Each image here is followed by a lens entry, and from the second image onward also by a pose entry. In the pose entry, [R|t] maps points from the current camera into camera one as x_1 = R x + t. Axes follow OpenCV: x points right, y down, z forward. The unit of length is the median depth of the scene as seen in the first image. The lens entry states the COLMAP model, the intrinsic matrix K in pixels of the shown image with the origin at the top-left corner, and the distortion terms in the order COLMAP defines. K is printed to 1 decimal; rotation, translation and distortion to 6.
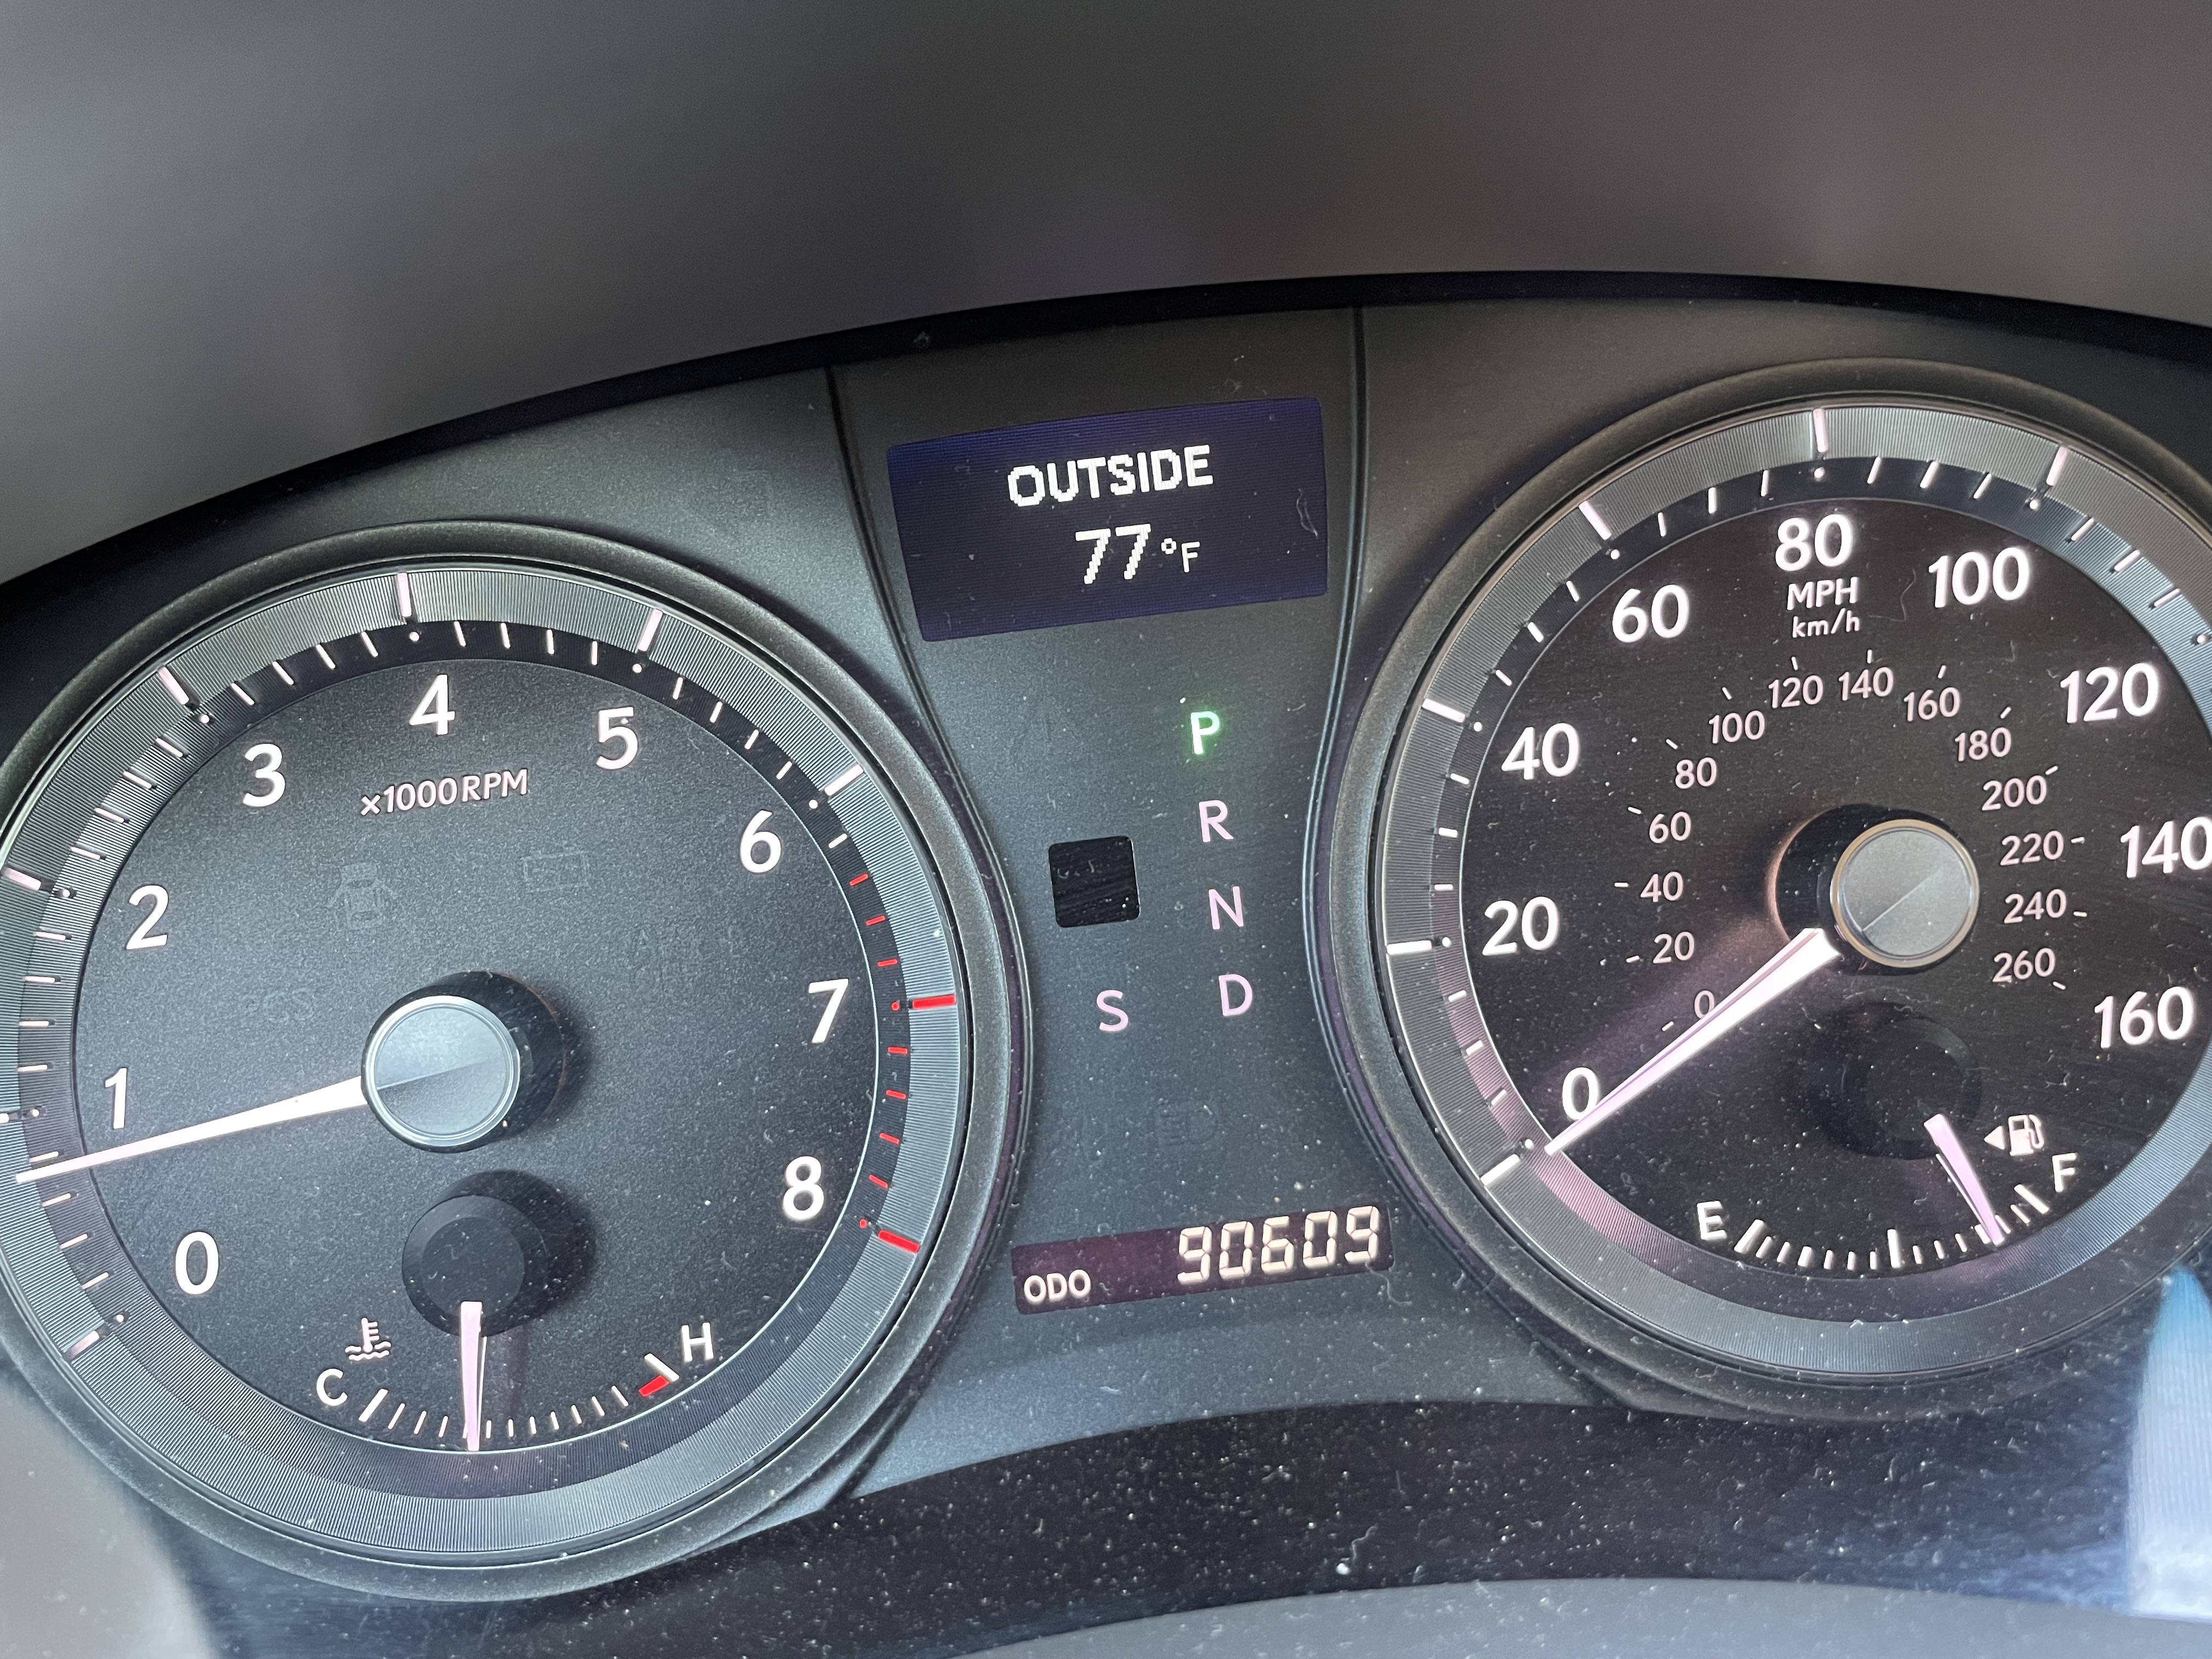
lens RADIAL K [[1640.8, 0, 1110.4], [0, 1640.8, 837.4], [0, 0, 1]] dist [0.071716, -0.128136]
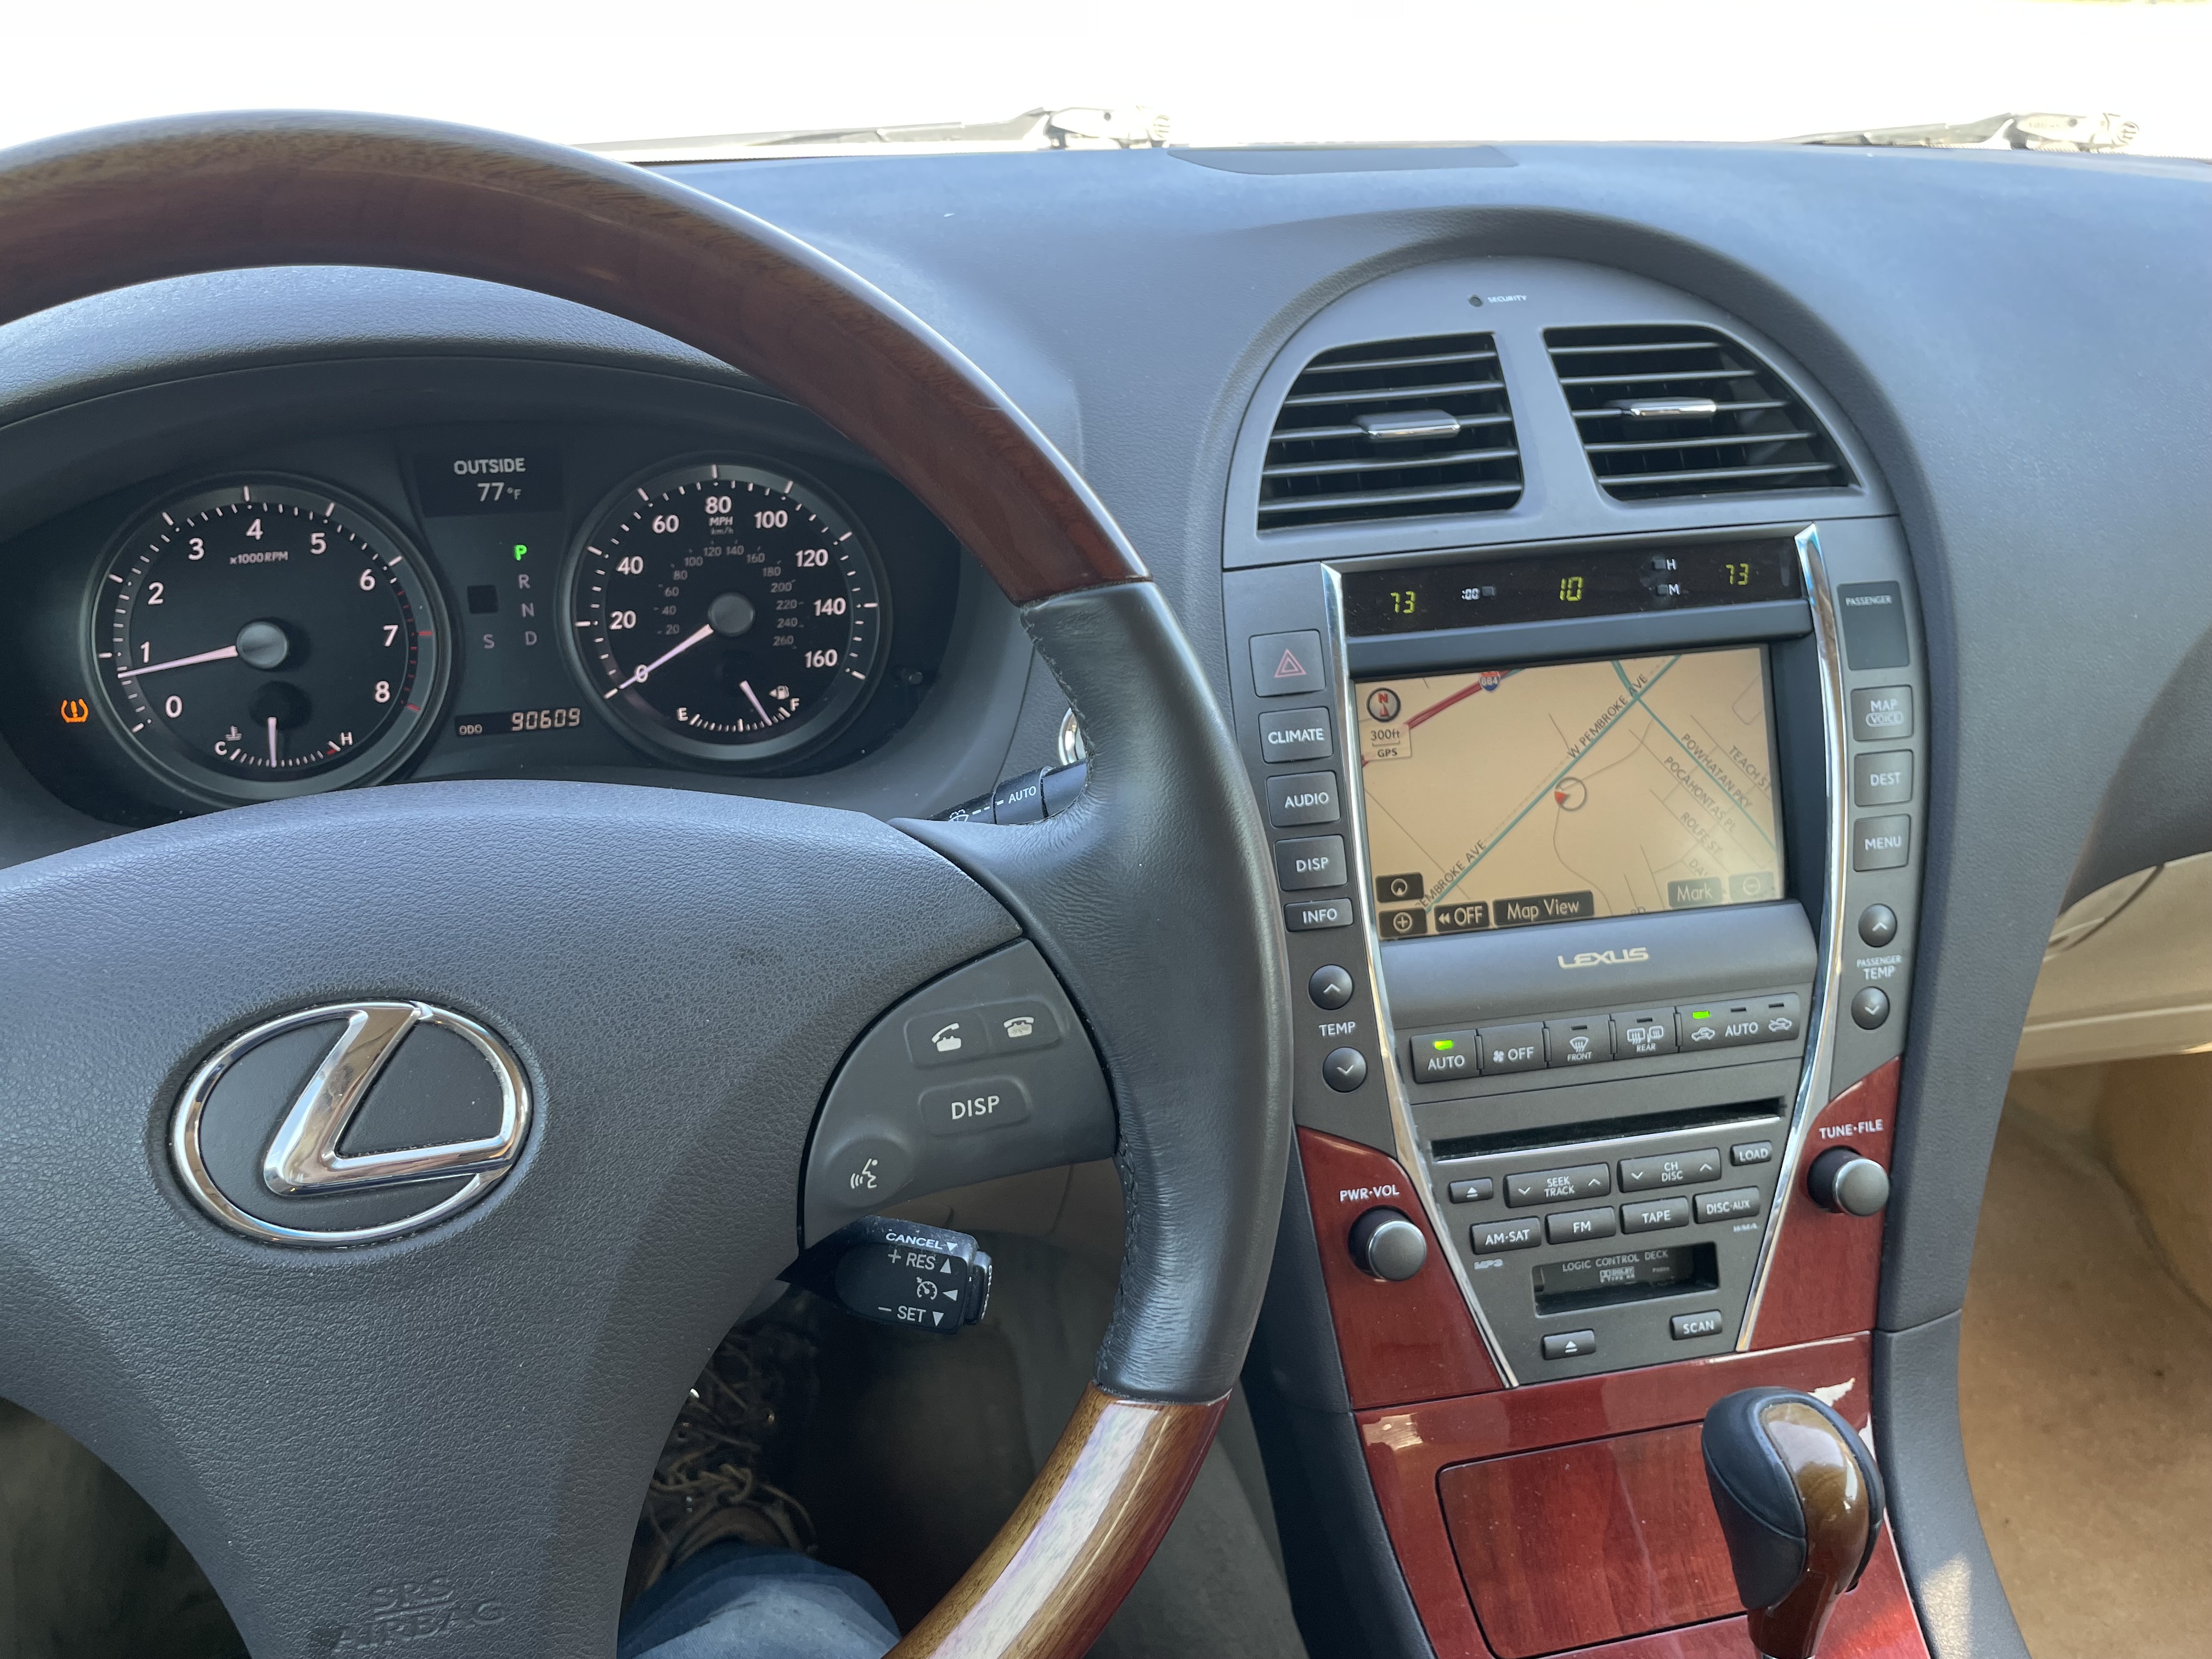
lens RADIAL K [[1648.4, 0, 1101.9], [0, 1648.4, 829.5], [0, 0, 1]] dist [0.065677, -0.115762]
pose [[0.980116, 0.025573, 0.196768, 0.538524], [-0.047324, 0.993170, 0.106647, 0.070613], [-0.192697, -0.113838, 0.974633, -2.369828]]
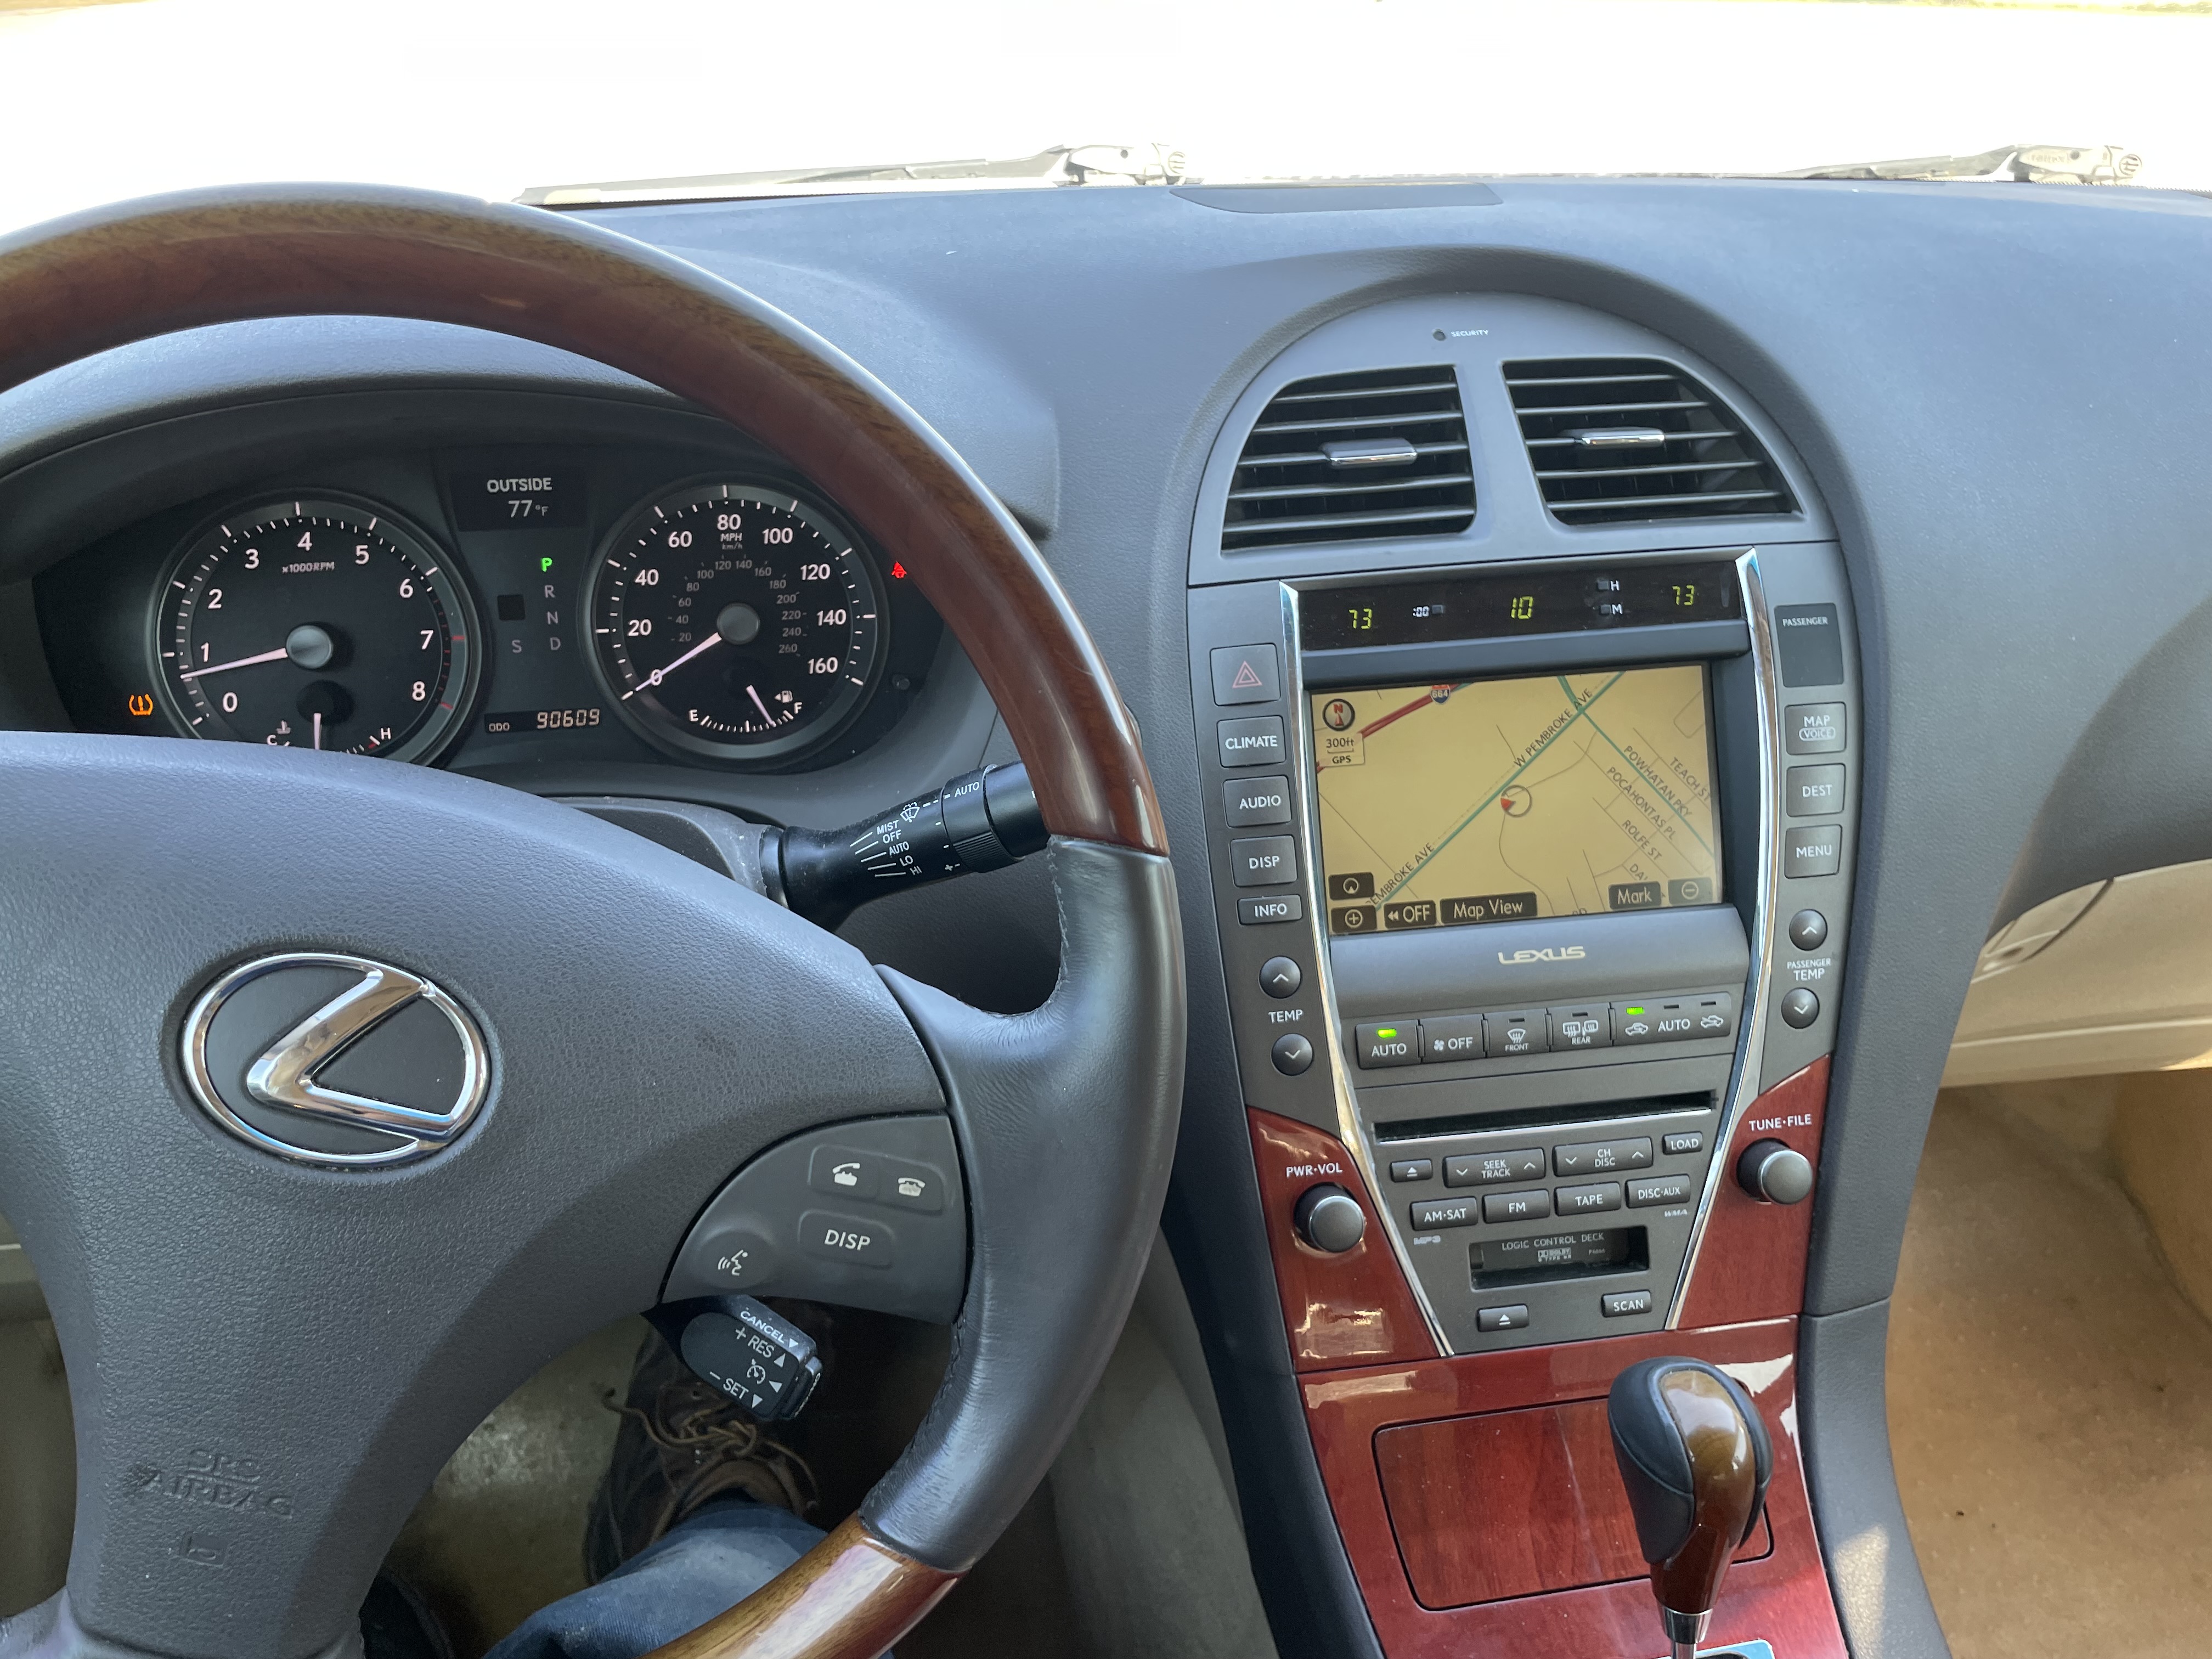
lens RADIAL K [[1640.8, 0, 1110.4], [0, 1640.8, 837.4], [0, 0, 1]] dist [0.071716, -0.128136]
pose [[0.986725, 0.041210, 0.157084, 0.699387], [-0.058318, 0.992664, 0.105909, 0.066216], [-0.151567, -0.113664, 0.981890, -2.612252]]
